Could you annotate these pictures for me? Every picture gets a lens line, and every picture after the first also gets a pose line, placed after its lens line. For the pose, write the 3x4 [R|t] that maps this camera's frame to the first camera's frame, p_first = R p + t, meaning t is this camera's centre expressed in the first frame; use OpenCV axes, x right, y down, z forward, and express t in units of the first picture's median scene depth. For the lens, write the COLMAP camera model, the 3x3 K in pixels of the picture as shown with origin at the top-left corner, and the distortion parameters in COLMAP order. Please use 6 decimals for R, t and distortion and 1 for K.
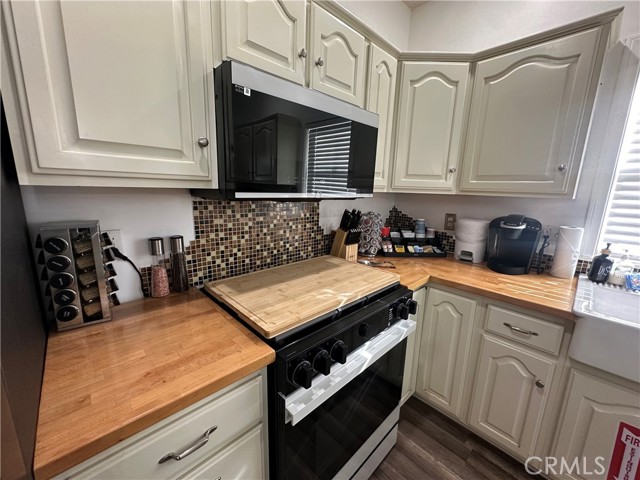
lens RADIAL K [[255.7, 0, 320.0], [0, 255.7, 240.0], [0, 0, 1]] dist [0.001784, 0.000229]
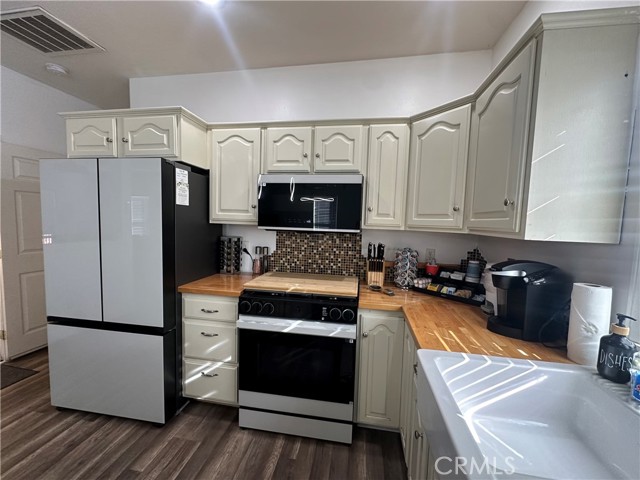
lens RADIAL K [[255.7, 0, 320.0], [0, 255.7, 240.0], [0, 0, 1]] dist [0.001784, 0.000229]
pose [[0.601051, 0.045187, -0.797932, 1.085223], [-0.173106, 0.982060, -0.074779, 0.007270], [0.780238, 0.183073, 0.598091, 0.045407]]
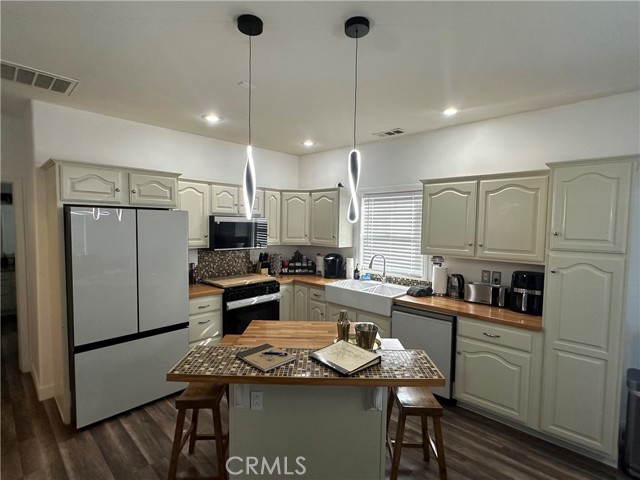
lens RADIAL K [[319.1, 0, 320.0], [0, 319.1, 240.0], [0, 0, 1]] dist [-0.001393, -0.000244]
pose [[0.998356, -0.017323, 0.054637, 0.530607], [0.025358, 0.988361, -0.150001, 0.234115], [-0.051403, 0.151140, 0.987175, -2.065439]]
